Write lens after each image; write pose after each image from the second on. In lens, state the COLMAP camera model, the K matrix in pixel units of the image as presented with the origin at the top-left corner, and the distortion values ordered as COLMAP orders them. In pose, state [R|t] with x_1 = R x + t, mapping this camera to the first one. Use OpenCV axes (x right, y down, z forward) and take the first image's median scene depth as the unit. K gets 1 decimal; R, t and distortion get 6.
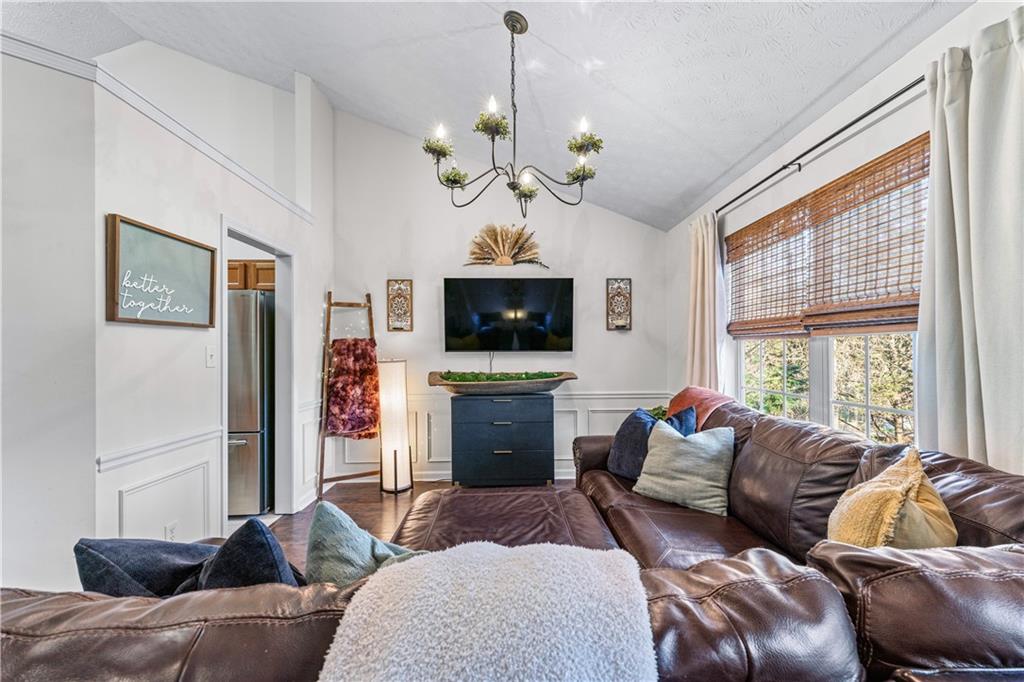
lens RADIAL K [[412.1, 0, 505.5], [0, 412.1, 343.7], [0, 0, 1]] dist [0.001091, -0.000665]
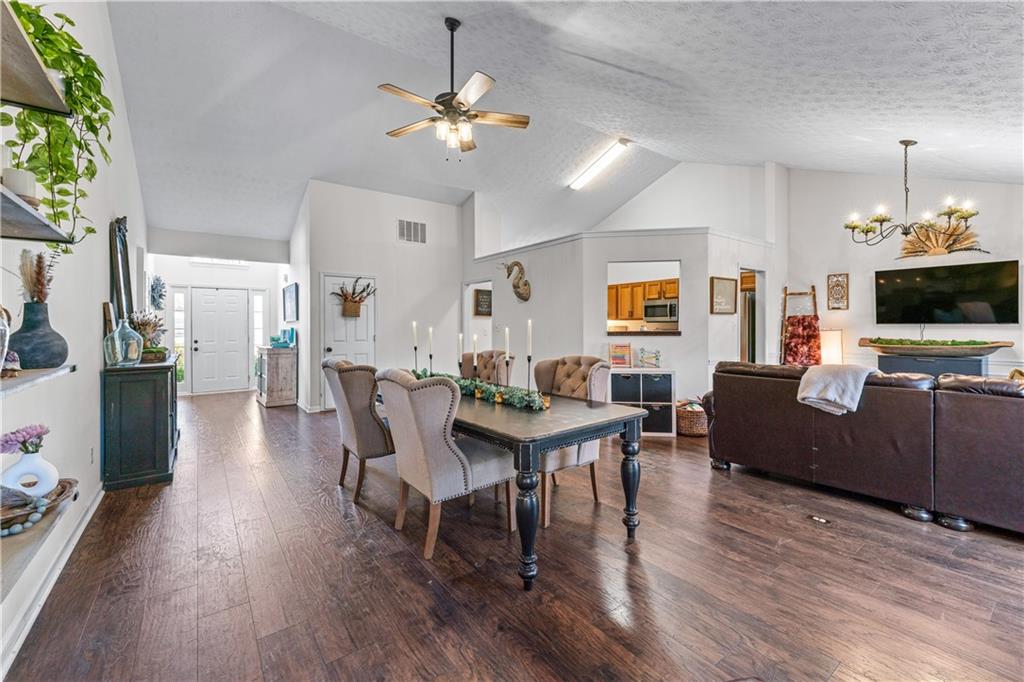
lens RADIAL K [[412.1, 0, 534.5], [0, 412.1, 328.4], [0, 0, 1]] dist [0.001091, -0.000665]
pose [[0.612652, 0.012607, -0.790252, 0.257082], [0.016141, 0.999465, 0.028458, -0.024532], [0.790188, -0.030190, 0.612121, -0.796550]]
